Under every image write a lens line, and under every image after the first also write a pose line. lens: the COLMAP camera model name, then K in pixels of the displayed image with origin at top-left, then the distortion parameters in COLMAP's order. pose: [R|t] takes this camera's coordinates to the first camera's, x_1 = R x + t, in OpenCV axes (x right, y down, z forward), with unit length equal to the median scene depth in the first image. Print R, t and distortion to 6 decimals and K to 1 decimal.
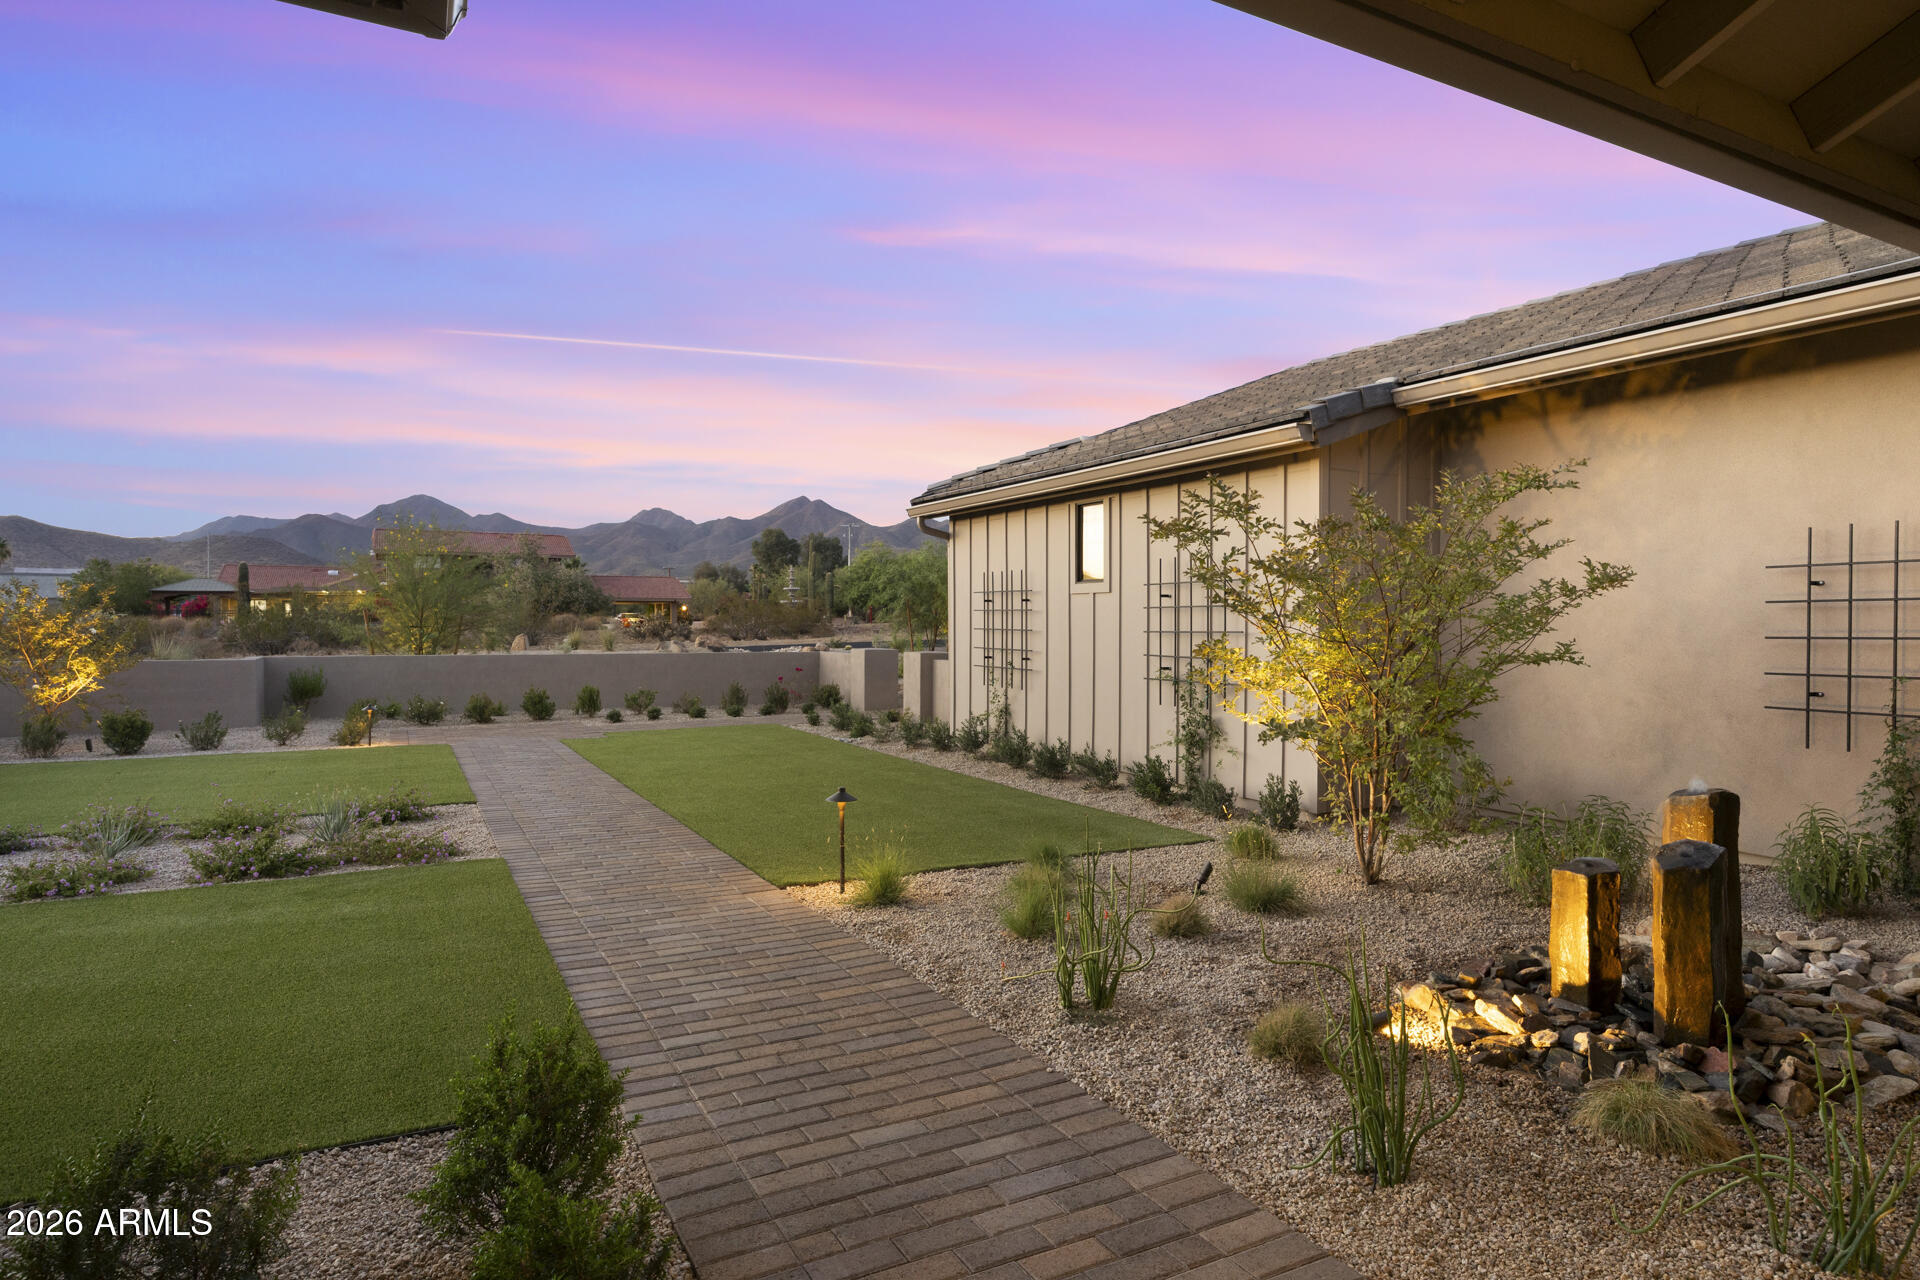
lens RADIAL K [[1077.3, 0, 960.3], [0, 1077.3, 634.6], [0, 0, 1]] dist [0.004798, 0.000341]
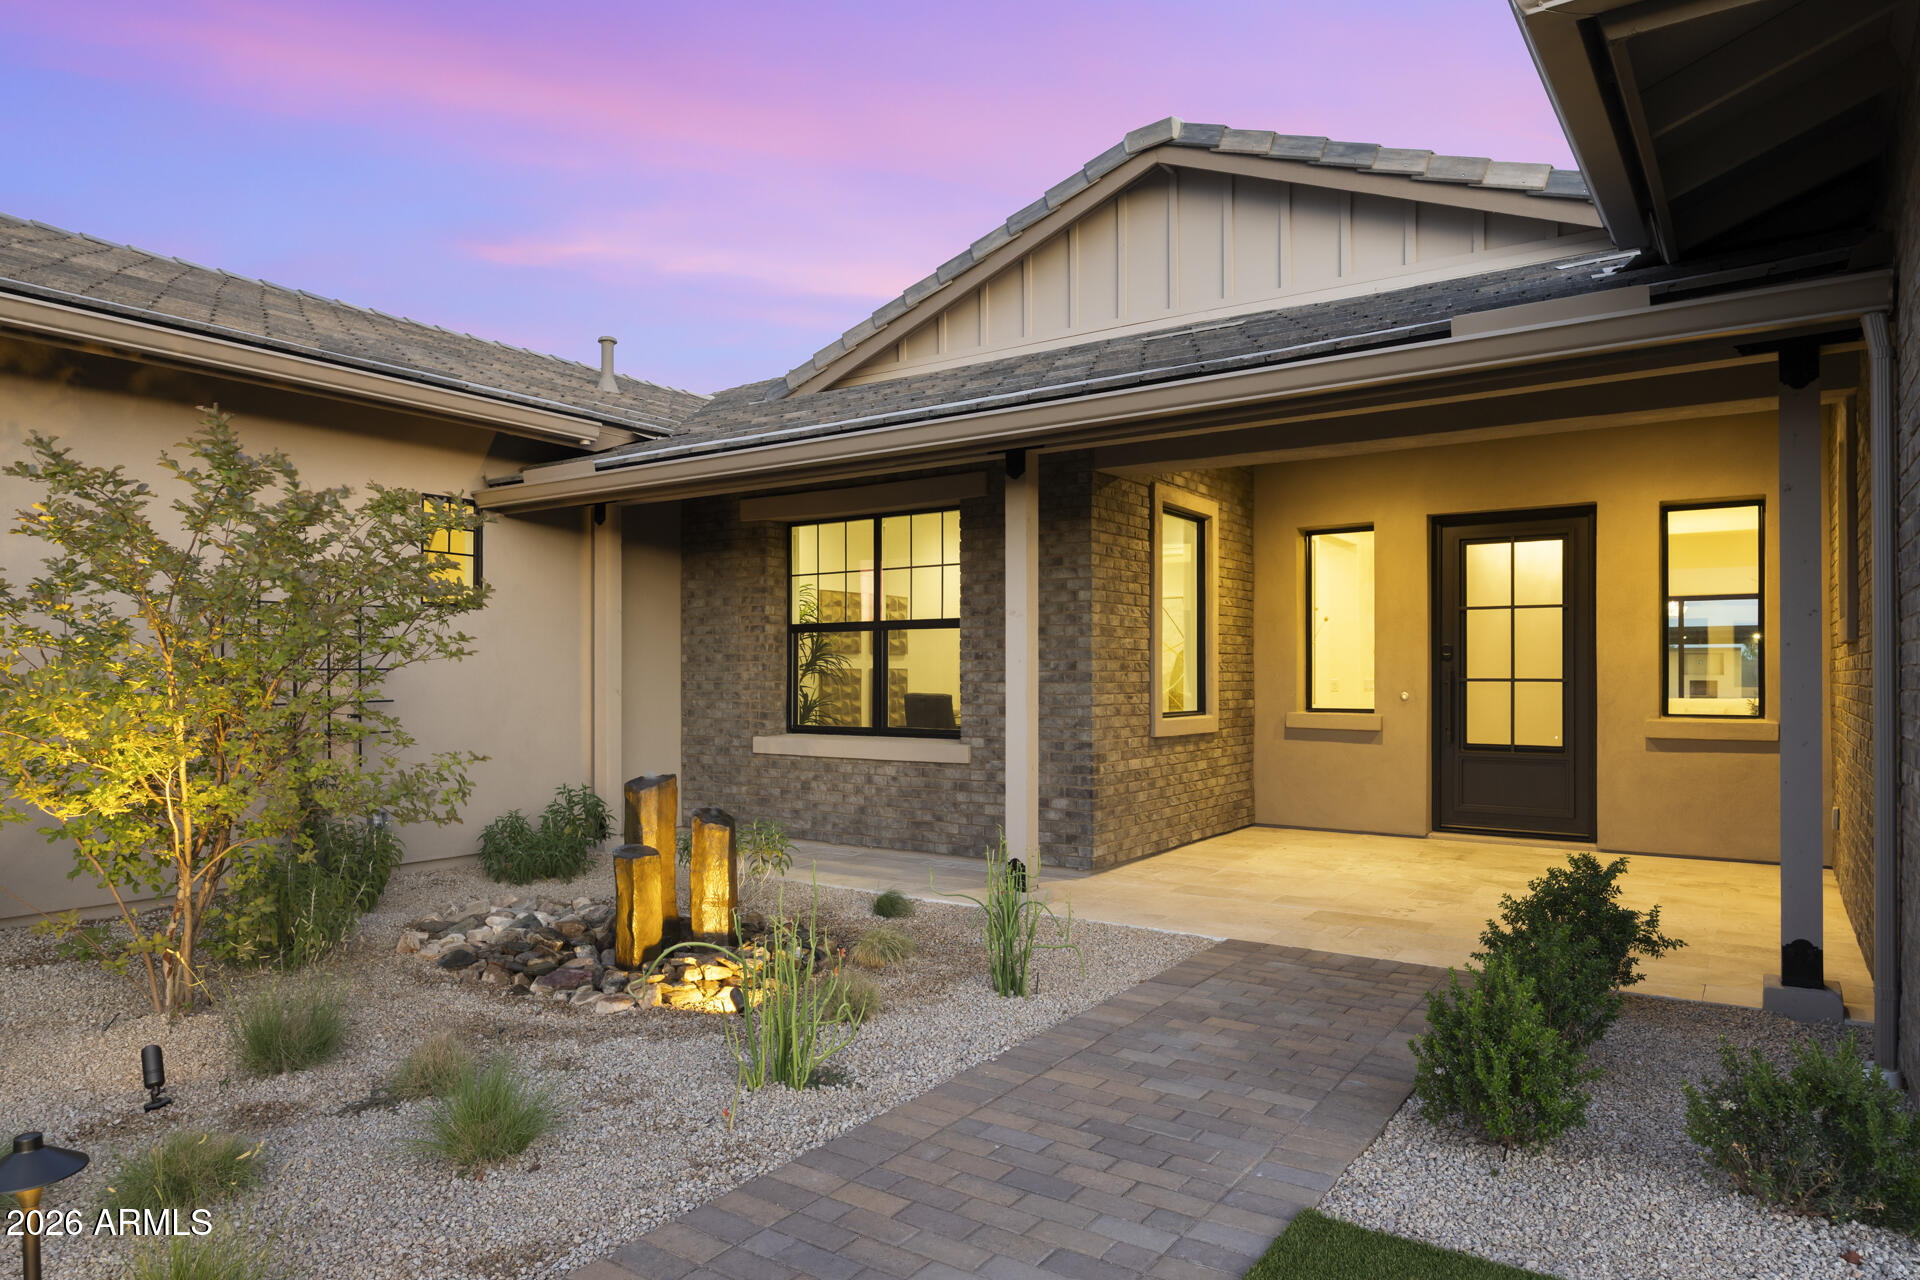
lens RADIAL K [[1169.8, 0, 971.5], [0, 1169.8, 683.4], [0, 0, 1]] dist [-0.011900, -0.001028]
pose [[-0.474138, -0.004839, 0.880437, -0.885692], [0.010403, 0.999884, 0.011097, 0.016312], [-0.880389, 0.014421, -0.474033, 1.494046]]
